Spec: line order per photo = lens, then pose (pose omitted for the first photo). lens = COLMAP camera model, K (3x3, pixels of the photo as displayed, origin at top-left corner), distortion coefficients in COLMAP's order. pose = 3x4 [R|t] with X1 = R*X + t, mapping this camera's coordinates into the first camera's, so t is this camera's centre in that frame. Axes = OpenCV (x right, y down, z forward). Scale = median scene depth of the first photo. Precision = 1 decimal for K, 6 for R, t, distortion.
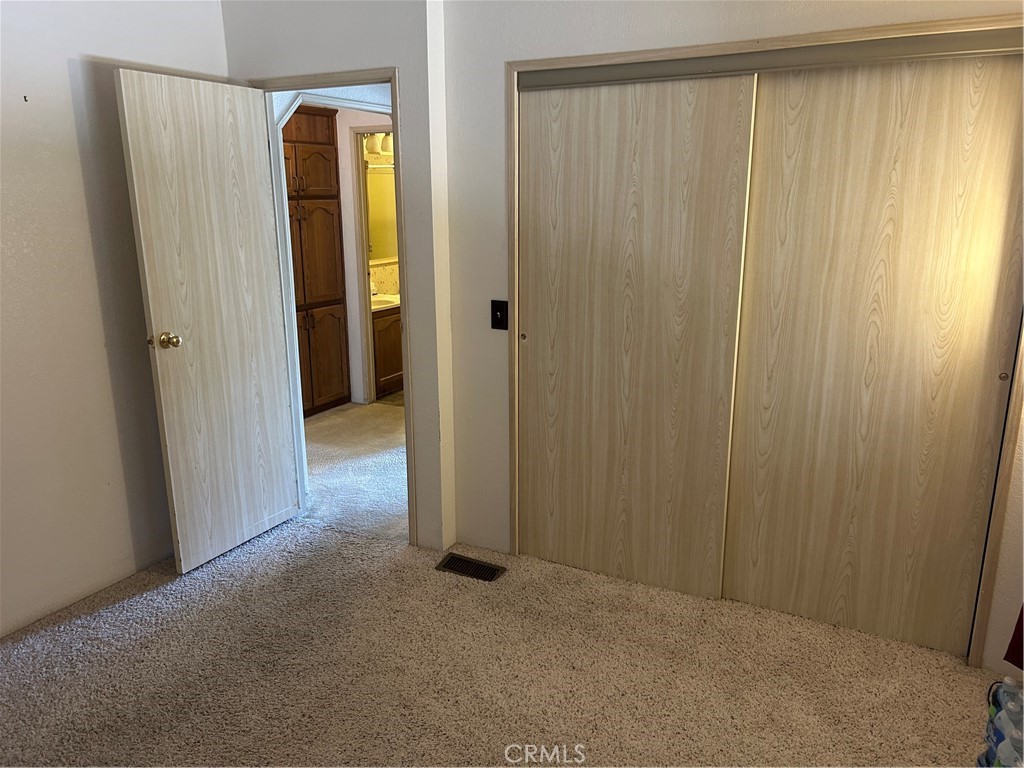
lens RADIAL K [[758.6, 0, 513.2], [0, 758.6, 385.1], [0, 0, 1]] dist [0.050220, -0.056497]
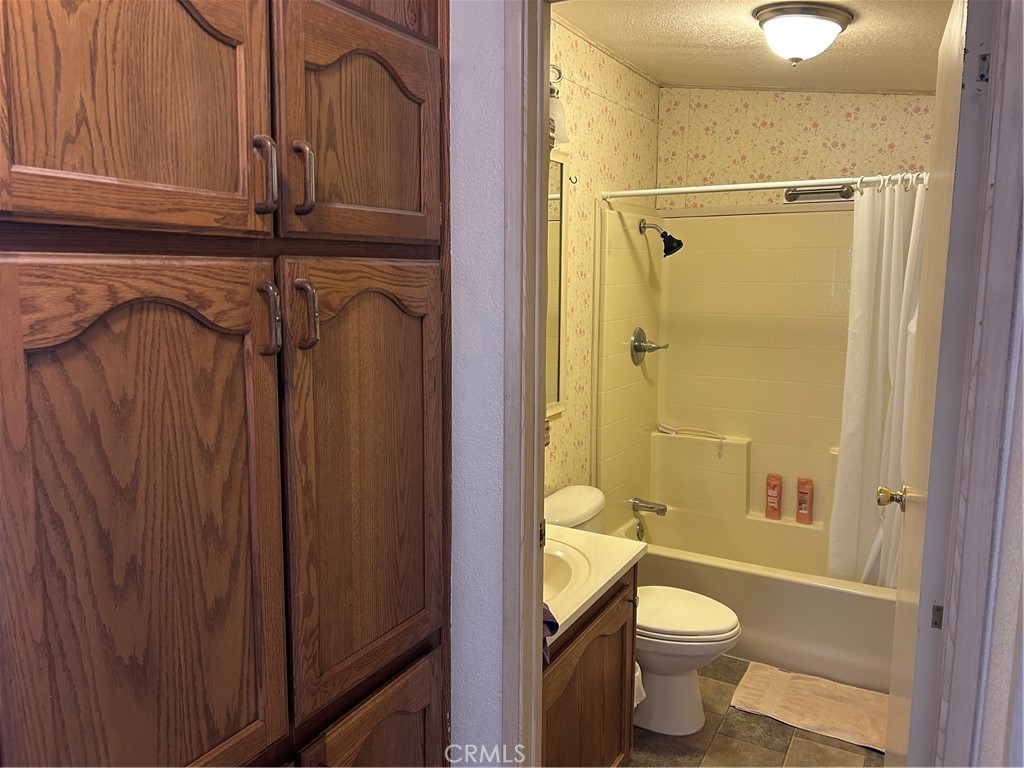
lens RADIAL K [[758.6, 0, 511.6], [0, 758.6, 381.2], [0, 0, 1]] dist [0.050220, -0.056497]
pose [[0.999941, 0.008447, -0.006773, -0.208991], [-0.009082, 0.994948, -0.099979, -0.182117], [0.005894, 0.100035, 0.994966, 0.769360]]
